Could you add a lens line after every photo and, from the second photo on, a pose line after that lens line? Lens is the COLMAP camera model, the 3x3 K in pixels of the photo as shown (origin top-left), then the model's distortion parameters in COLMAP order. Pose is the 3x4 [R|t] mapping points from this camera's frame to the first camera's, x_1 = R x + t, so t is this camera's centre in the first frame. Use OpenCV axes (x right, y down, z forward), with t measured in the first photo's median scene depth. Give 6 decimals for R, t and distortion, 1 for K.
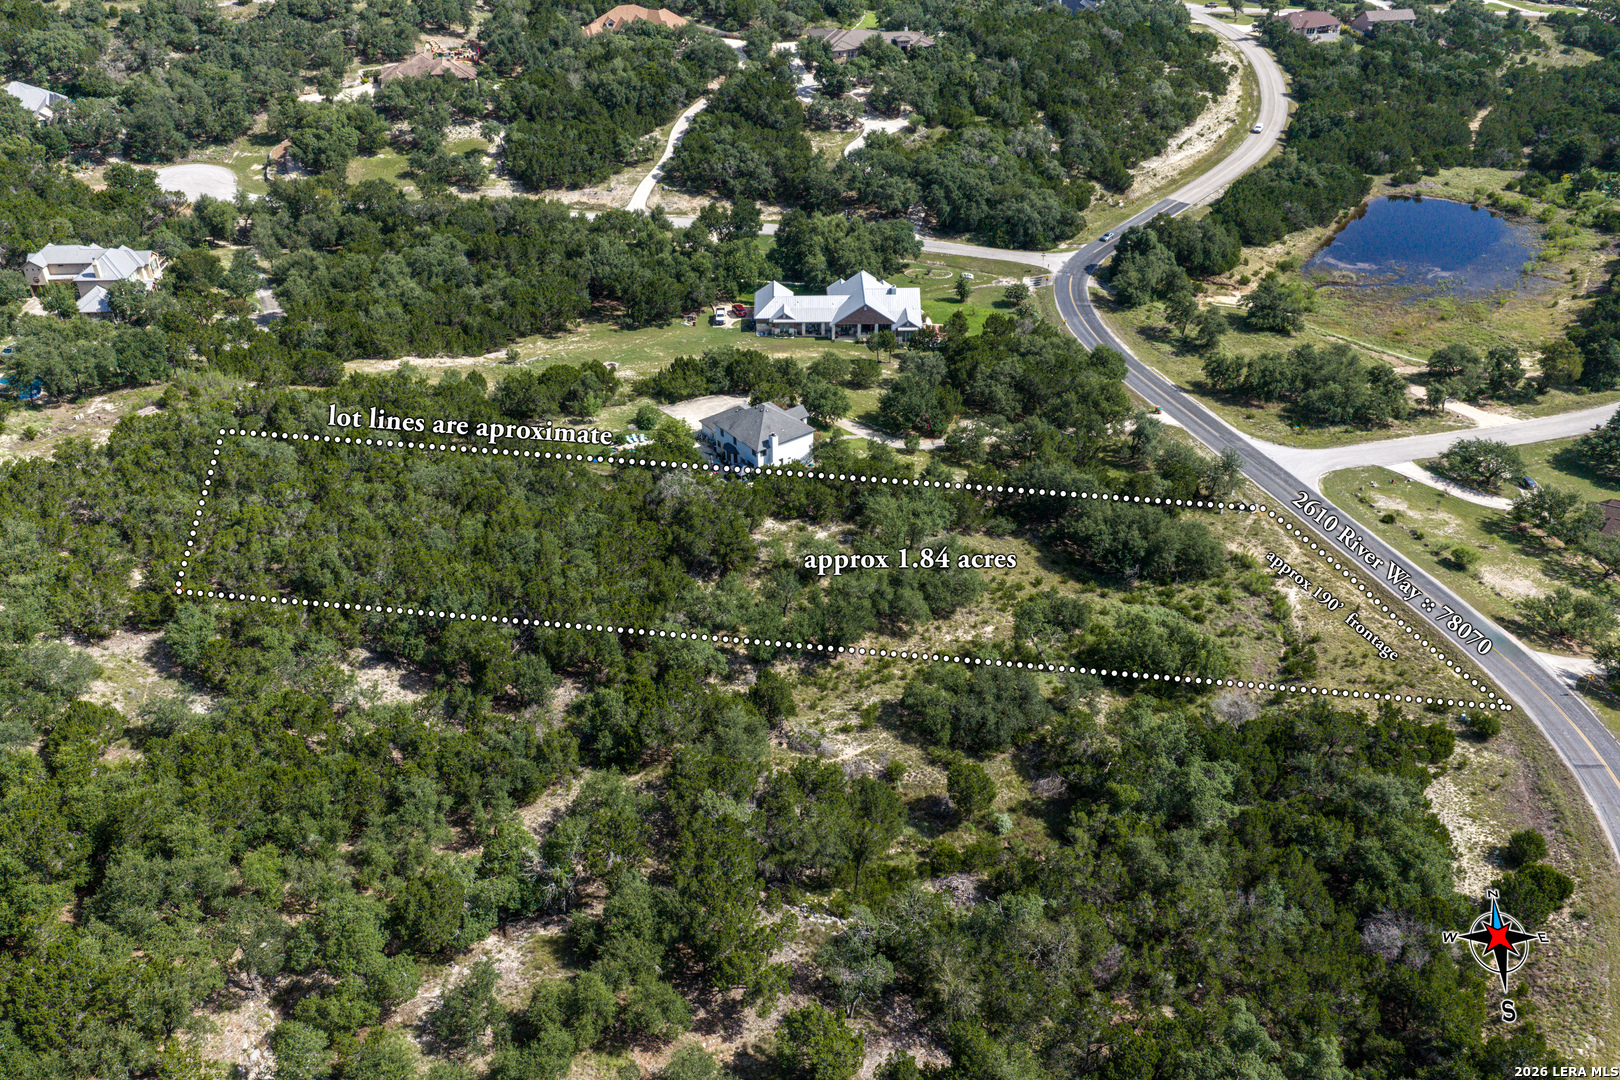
lens RADIAL K [[1336.4, 0, 814.7], [0, 1336.4, 540.6], [0, 0, 1]] dist [0.009822, -0.022346]
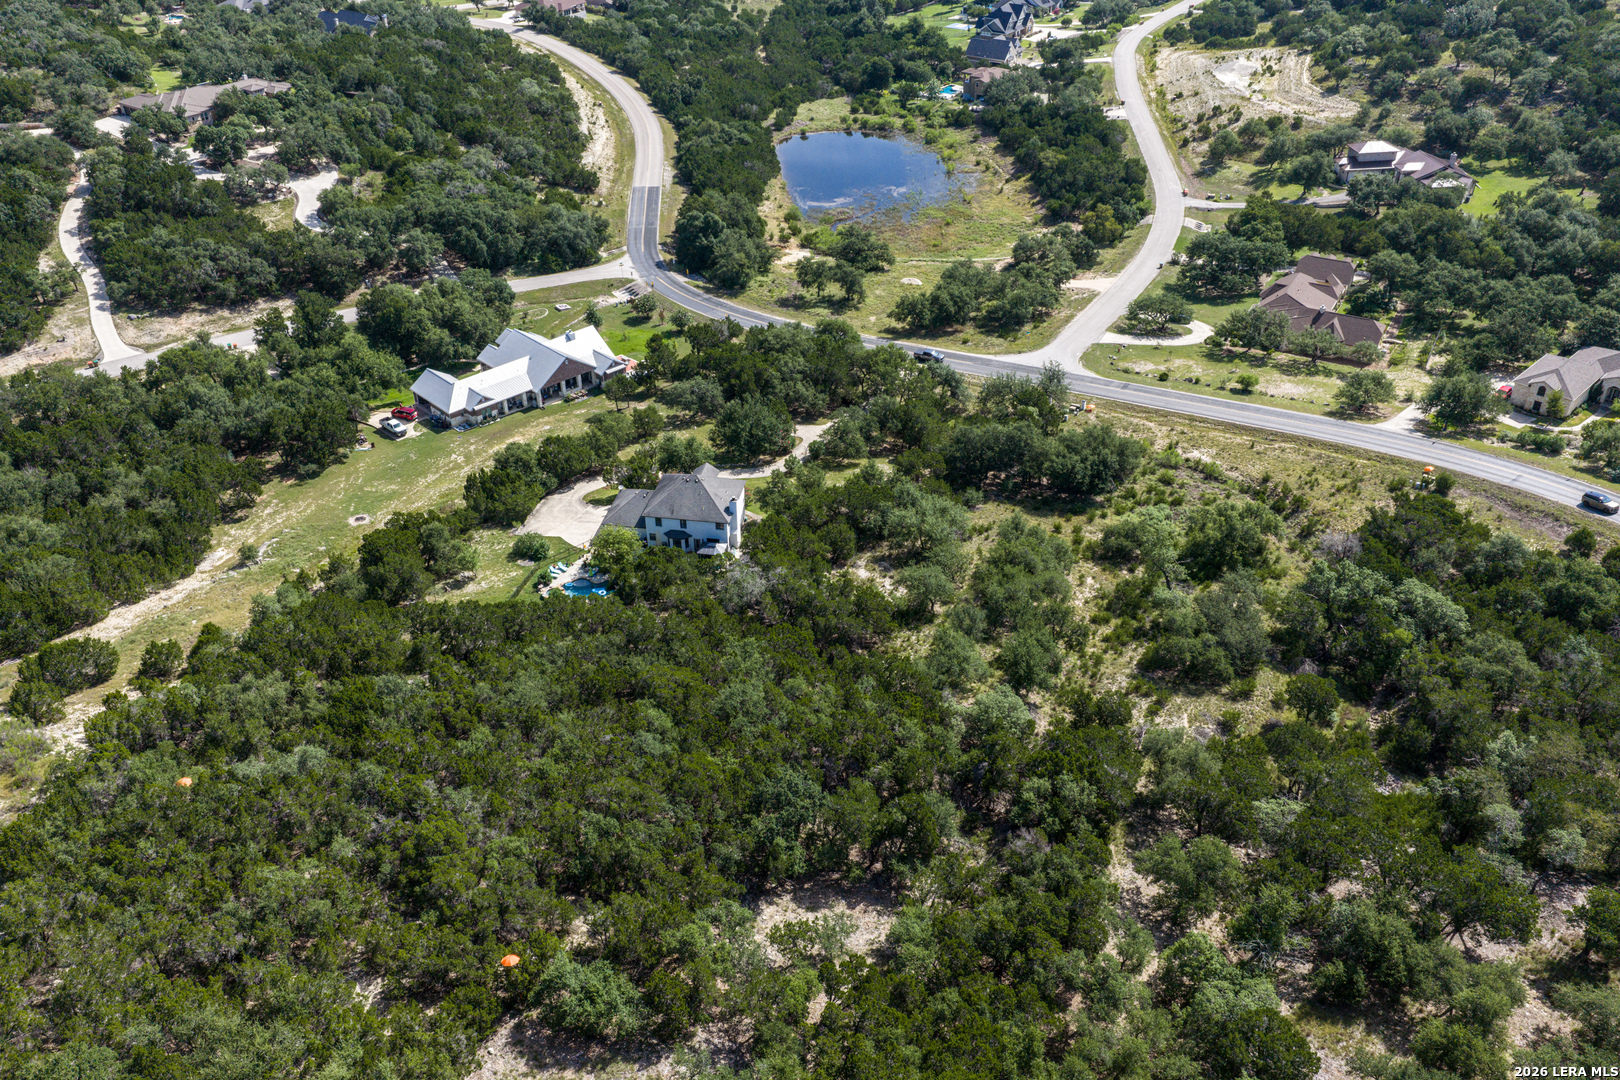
lens RADIAL K [[1336.4, 0, 808.8], [0, 1336.4, 541.2], [0, 0, 1]] dist [0.009822, -0.022346]
pose [[0.740345, -0.376099, 0.557170, -0.352723], [0.377448, 0.918428, 0.118416, -0.098436], [-0.556257, 0.122634, 0.821912, 0.169179]]
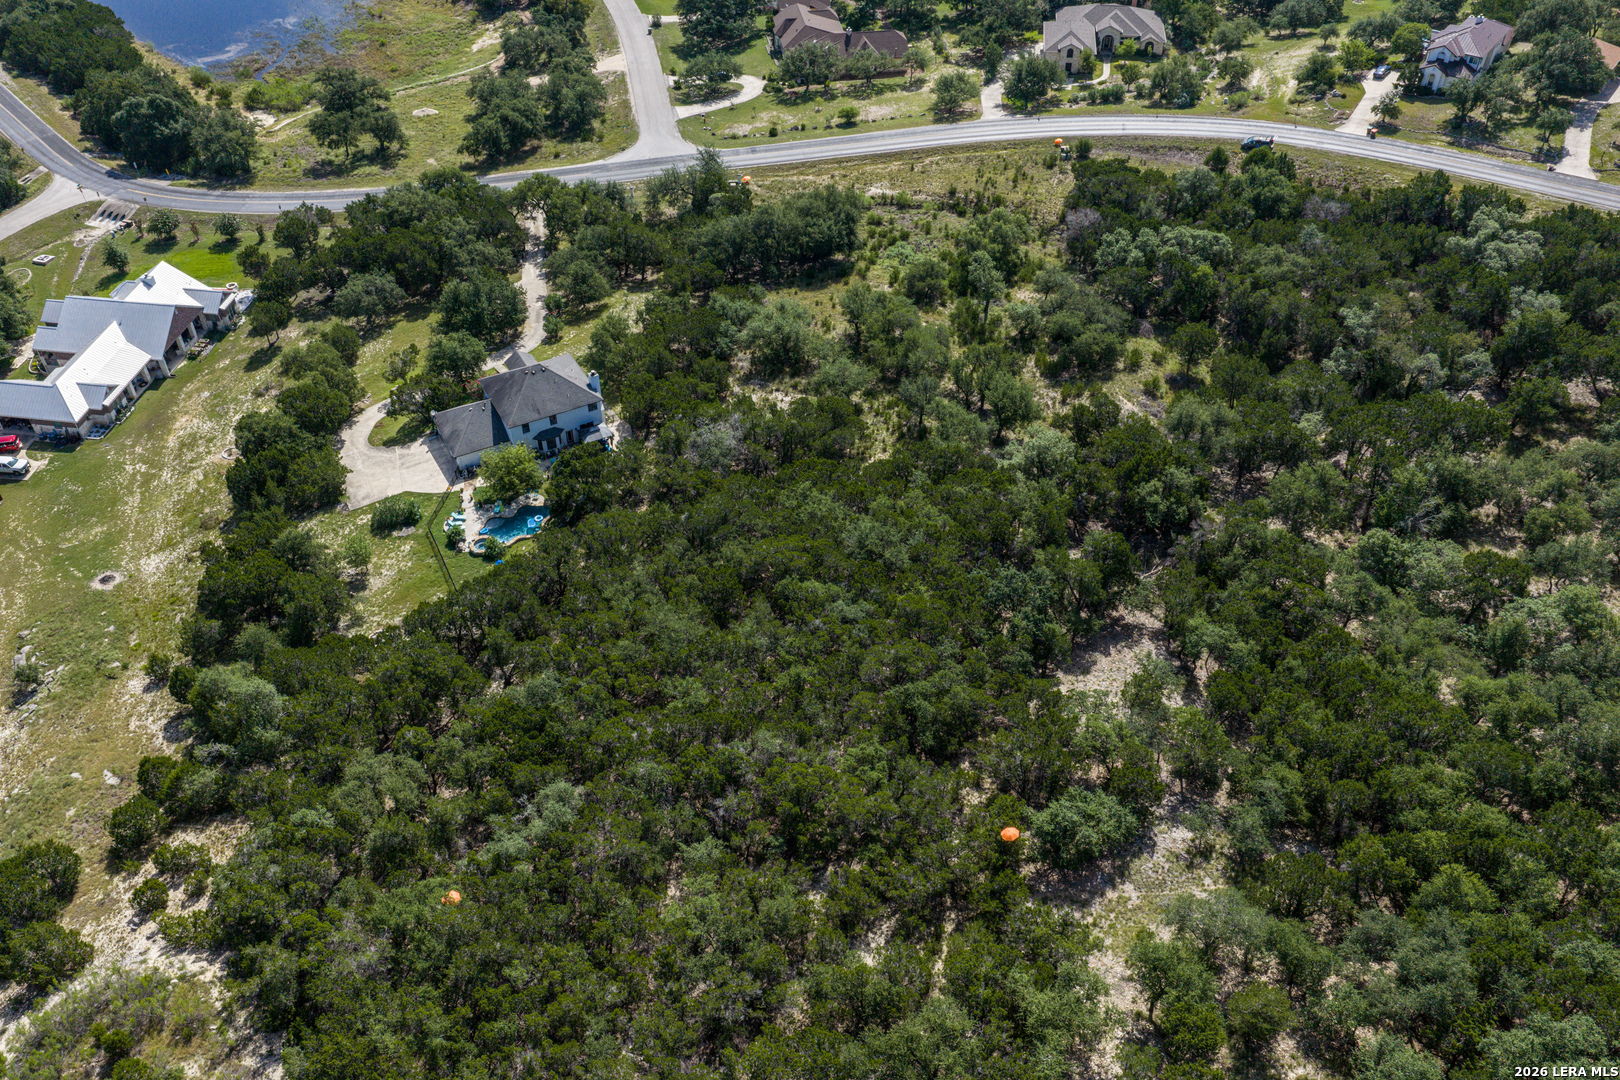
lens RADIAL K [[1336.4, 0, 810.3], [0, 1336.4, 543.8], [0, 0, 1]] dist [0.009822, -0.022346]
pose [[0.160538, -0.662892, 0.731301, -0.470018], [0.540439, 0.679013, 0.496857, -0.238692], [-0.825926, 0.315459, 0.467260, 0.384025]]
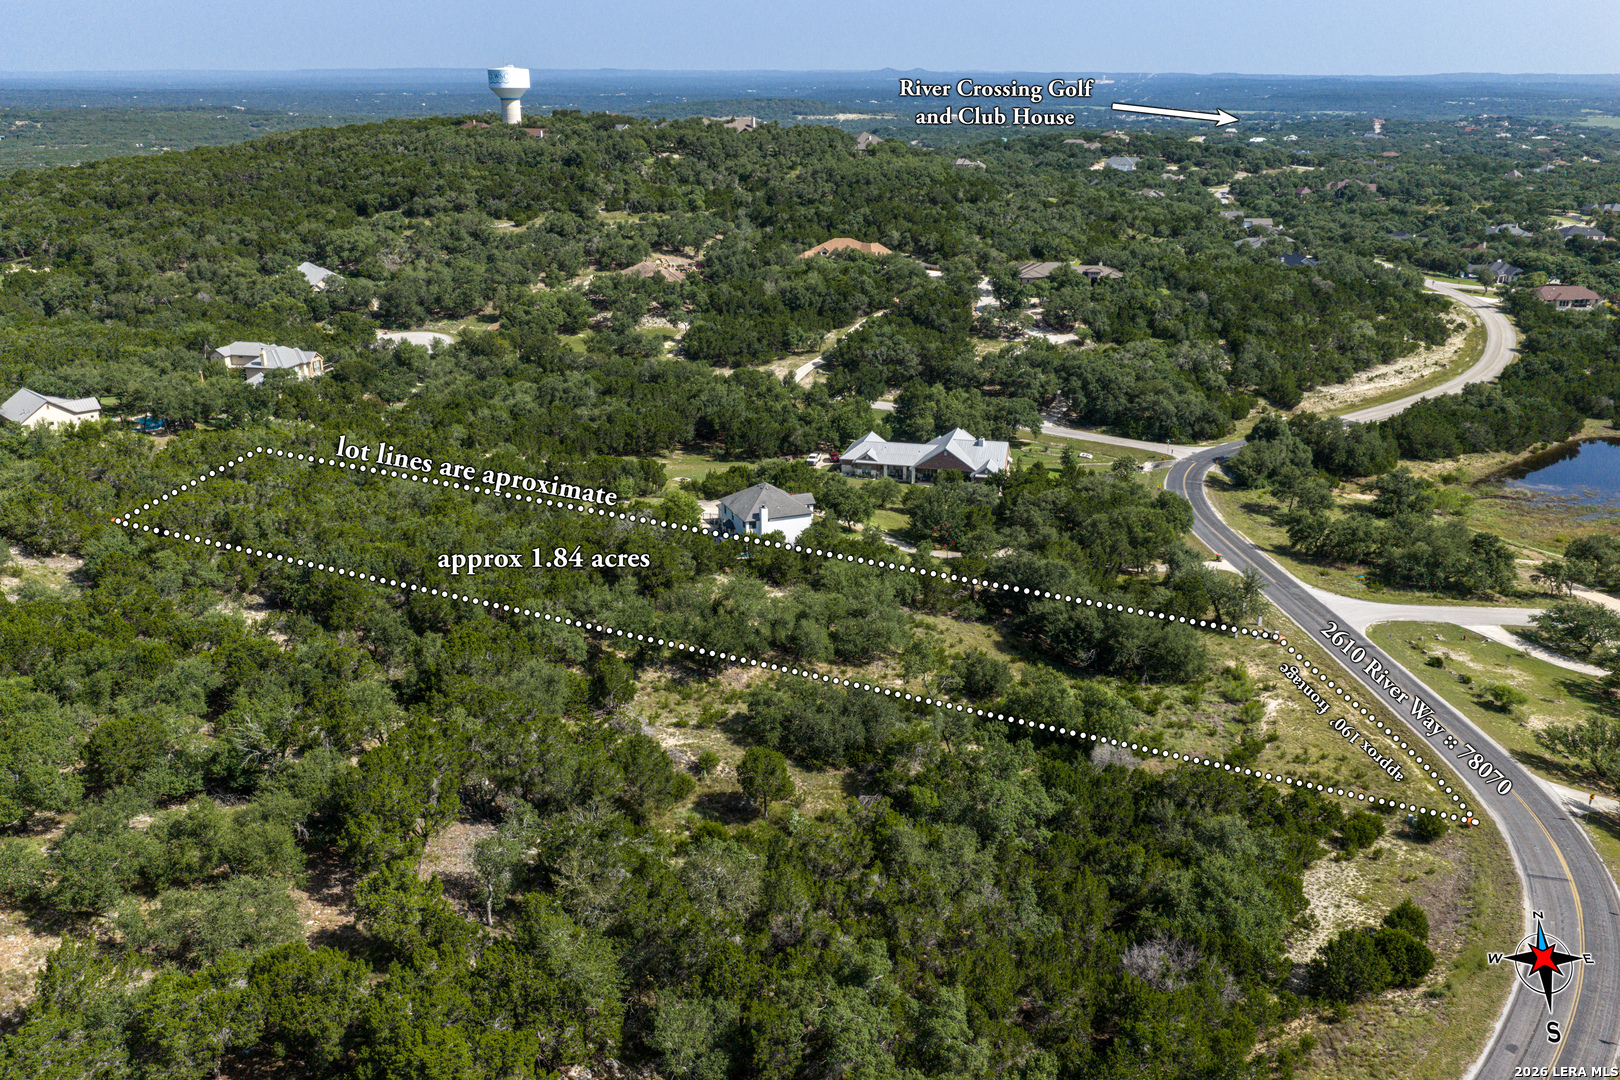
lens RADIAL K [[1336.4, 0, 813.7], [0, 1336.4, 545.5], [0, 0, 1]] dist [0.009822, -0.022346]
pose [[0.964934, 0.087543, -0.247463, 0.177299], [-0.144176, 0.964567, -0.220961, 0.113508], [0.219351, 0.248892, 0.943365, 0.057090]]
